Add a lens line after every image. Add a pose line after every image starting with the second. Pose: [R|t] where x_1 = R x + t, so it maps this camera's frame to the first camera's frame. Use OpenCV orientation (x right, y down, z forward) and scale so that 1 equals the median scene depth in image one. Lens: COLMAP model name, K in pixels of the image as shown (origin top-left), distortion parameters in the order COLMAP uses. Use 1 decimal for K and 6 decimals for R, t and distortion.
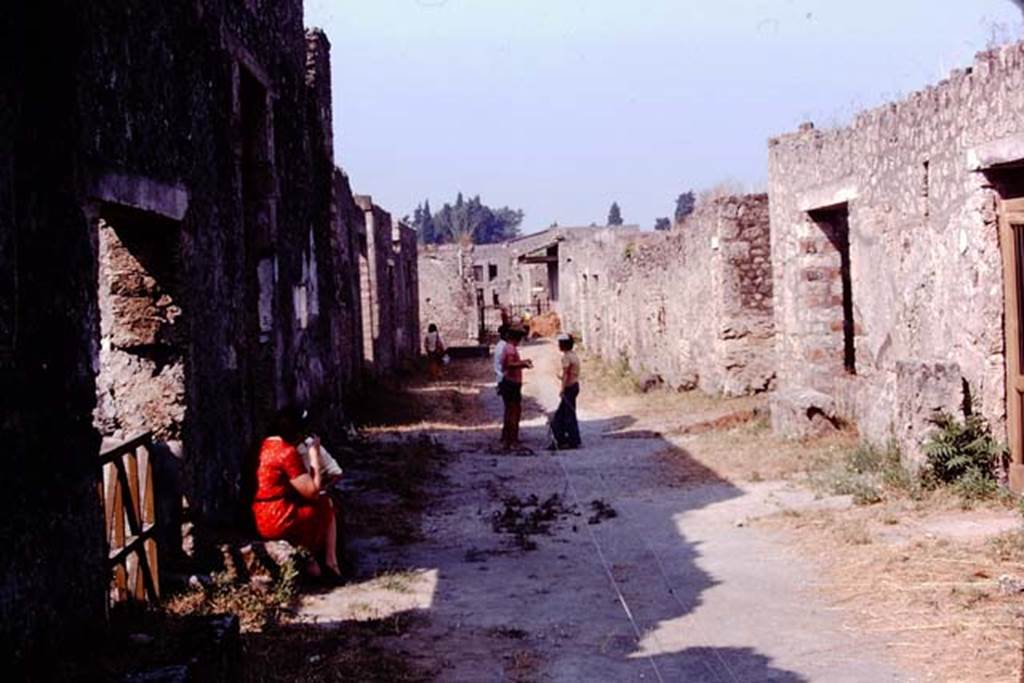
lens RADIAL K [[1825.4, 0, 512.0], [0, 1825.4, 341.5], [0, 0, 1]] dist [-0.500007, 1.975169]
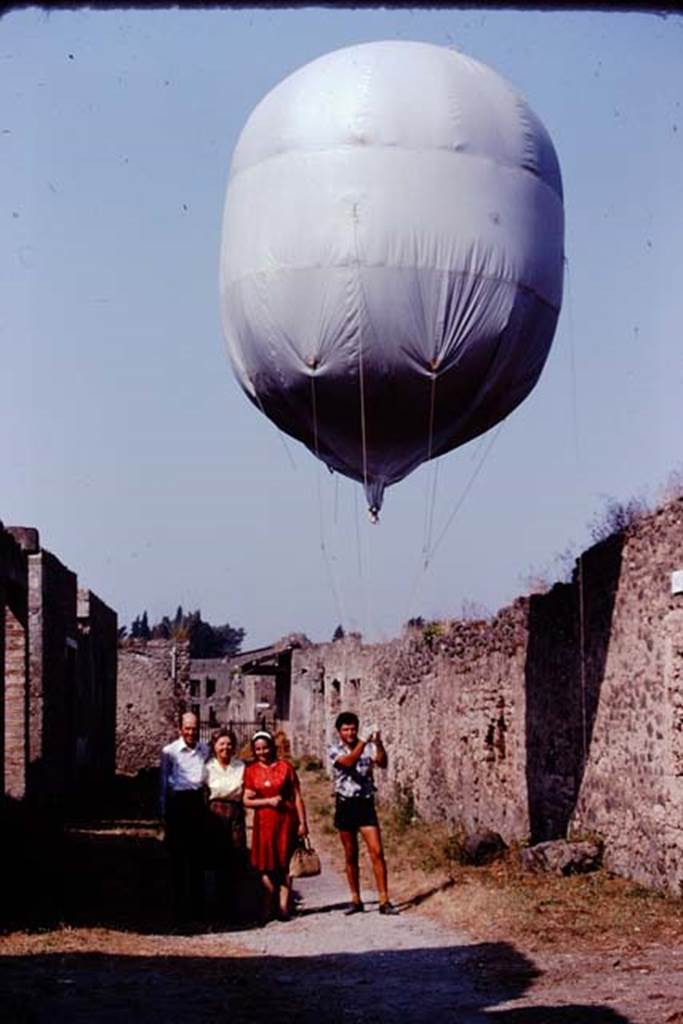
lens RADIAL K [[1825.4, 0, 341.5], [0, 1825.4, 512.0], [0, 0, 1]] dist [-0.500007, 1.975169]
pose [[0.997021, 0.052246, 0.056733, -0.002691], [-0.043830, 0.989094, -0.140609, -0.000153], [-0.063461, 0.137704, 0.988438, 0.161955]]
